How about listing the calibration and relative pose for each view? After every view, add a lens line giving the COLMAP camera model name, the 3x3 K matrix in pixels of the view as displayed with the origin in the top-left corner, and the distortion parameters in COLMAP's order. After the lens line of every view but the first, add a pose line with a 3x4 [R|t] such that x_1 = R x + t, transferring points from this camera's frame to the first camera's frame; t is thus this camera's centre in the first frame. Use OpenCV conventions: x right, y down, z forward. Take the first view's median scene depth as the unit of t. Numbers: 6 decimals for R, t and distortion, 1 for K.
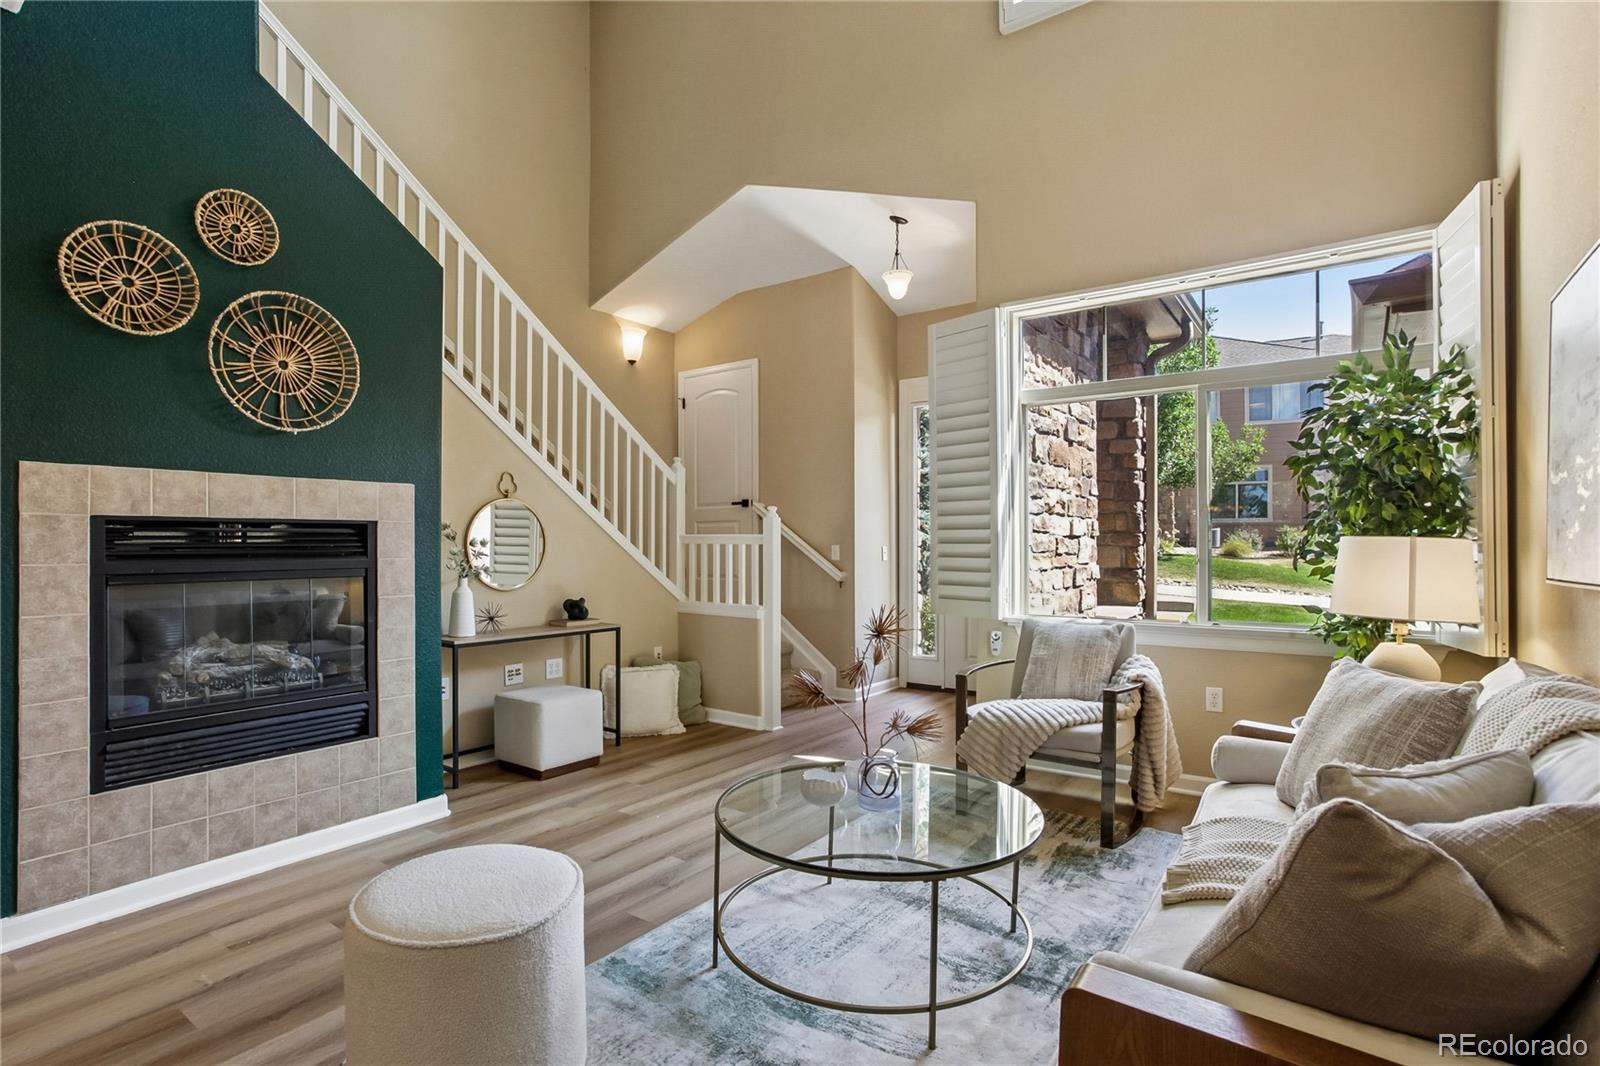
lens RADIAL K [[785.8, 0, 772.9], [0, 785.8, 543.5], [0, 0, 1]] dist [-0.044452, 0.022018]
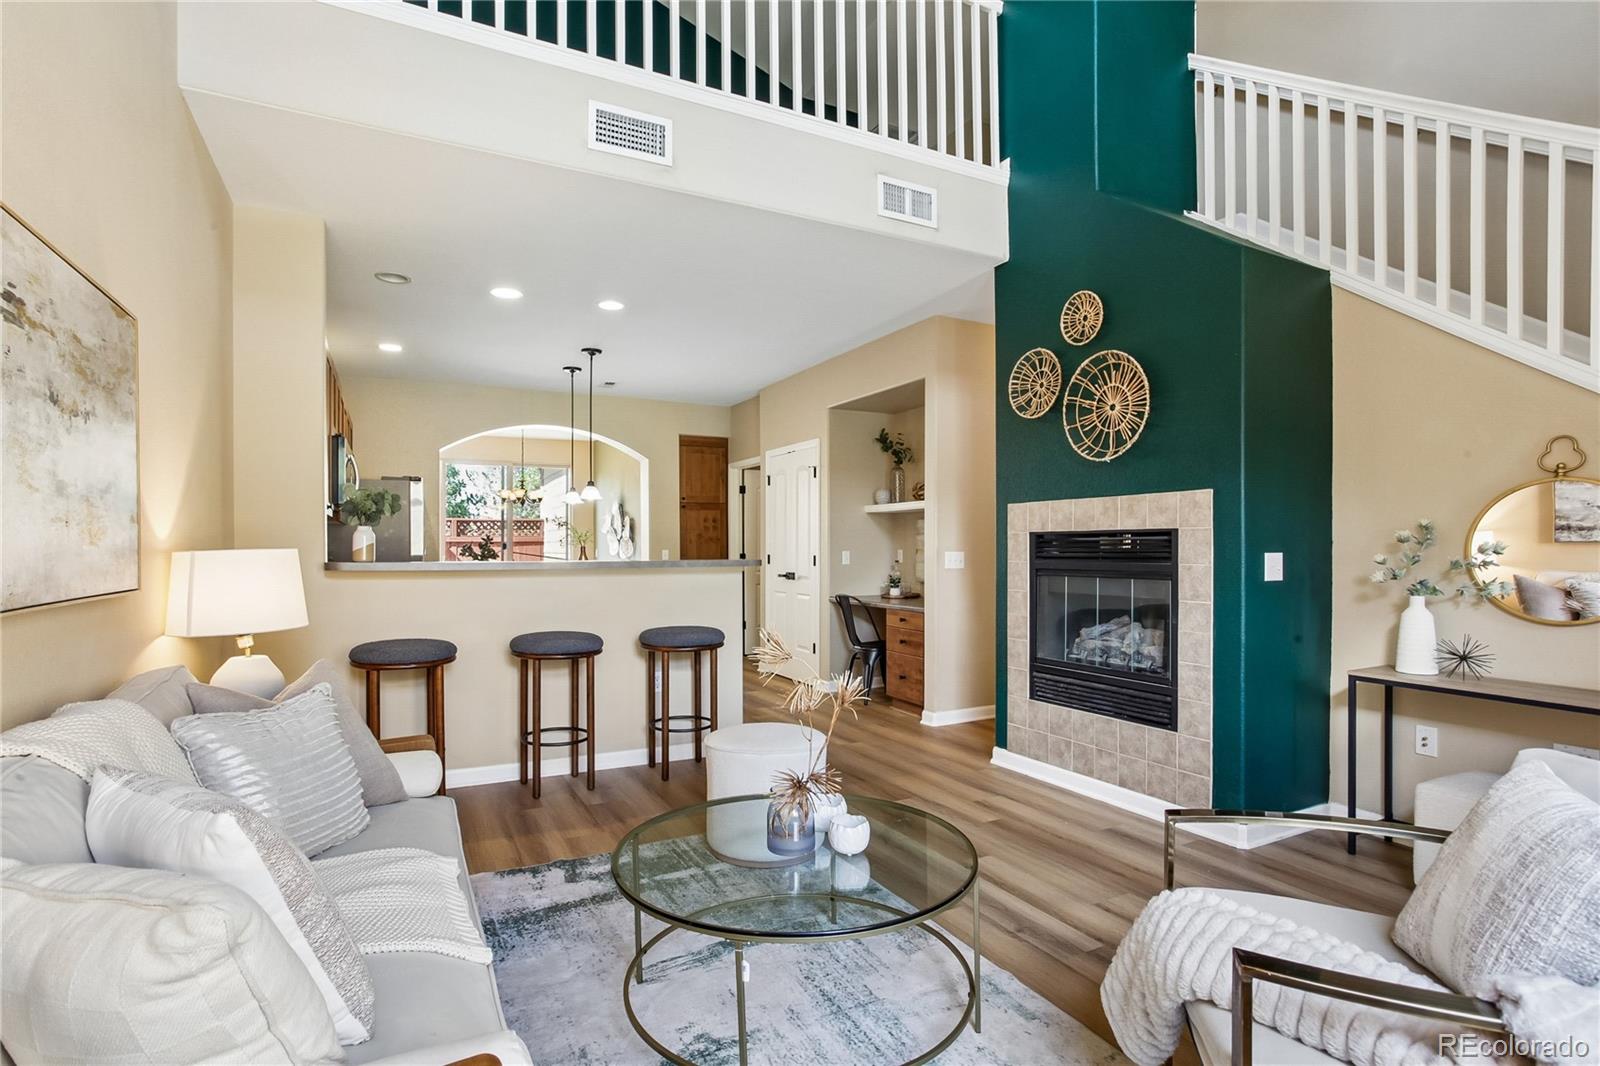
lens RADIAL K [[785.8, 0, 798.5], [0, 785.8, 554.2], [0, 0, 1]] dist [-0.044452, 0.022018]
pose [[-0.442464, 0.010988, -0.896719, 0.742012], [0.002863, 0.999937, 0.010840, -0.007681], [0.896782, 0.002228, -0.442468, 1.119547]]
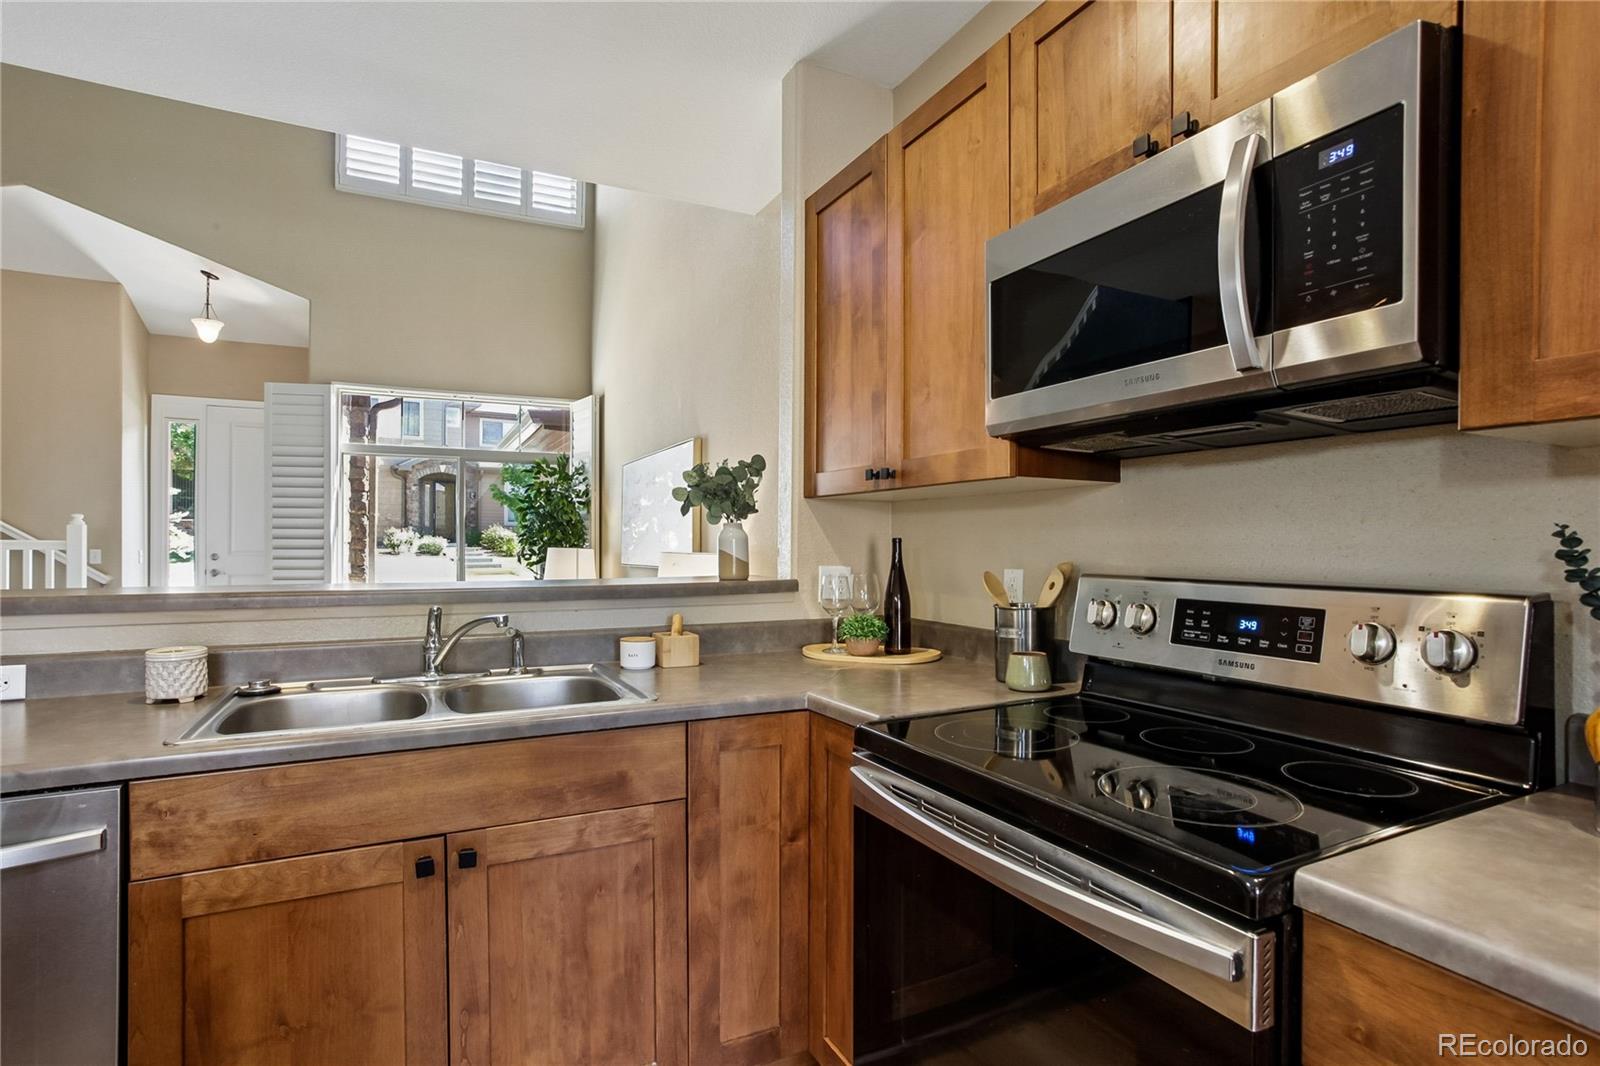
lens RADIAL K [[785.8, 0, 786.9], [0, 785.8, 547.2], [0, 0, 1]] dist [-0.044452, 0.022018]
pose [[0.458071, -0.001336, 0.888914, -0.826658], [-0.006419, 0.999968, 0.004811, -0.022114], [-0.888892, -0.007909, 0.458048, -0.551179]]
